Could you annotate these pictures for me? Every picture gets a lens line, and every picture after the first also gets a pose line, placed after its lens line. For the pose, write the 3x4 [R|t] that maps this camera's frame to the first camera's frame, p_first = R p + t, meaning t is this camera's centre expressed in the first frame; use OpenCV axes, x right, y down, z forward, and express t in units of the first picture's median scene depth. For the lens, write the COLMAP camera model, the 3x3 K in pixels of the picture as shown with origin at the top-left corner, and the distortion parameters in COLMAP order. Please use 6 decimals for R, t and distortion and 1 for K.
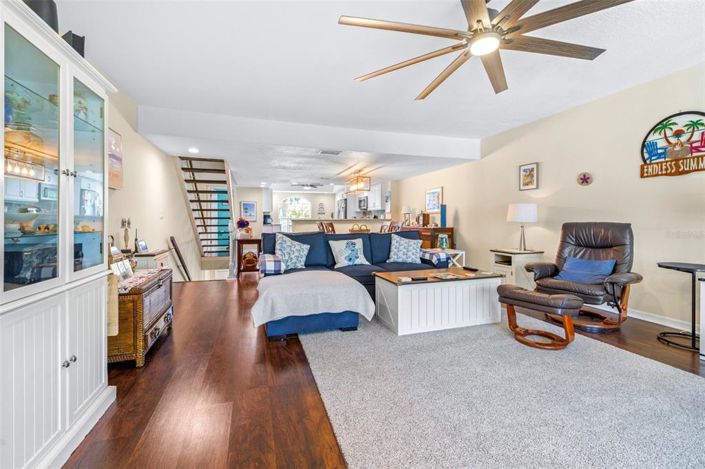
lens RADIAL K [[301.9, 0, 352.9], [0, 301.9, 219.1], [0, 0, 1]] dist [0.024787, 0.000025]
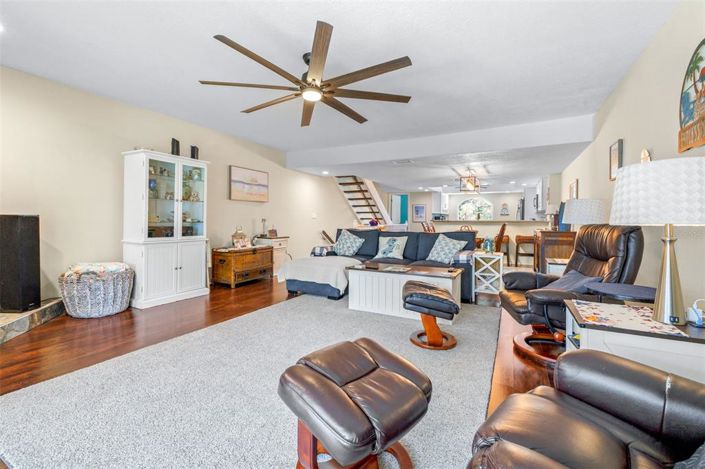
lens RADIAL K [[299.1, 0, 352.4], [0, 299.1, 218.9], [0, 0, 1]] dist [-0.000456, -0.000006]
pose [[0.693142, 0.003391, -0.720793, 0.735758], [-0.008539, 0.999957, -0.003508, 0.005479], [0.720751, 0.008587, 0.693141, 0.091729]]
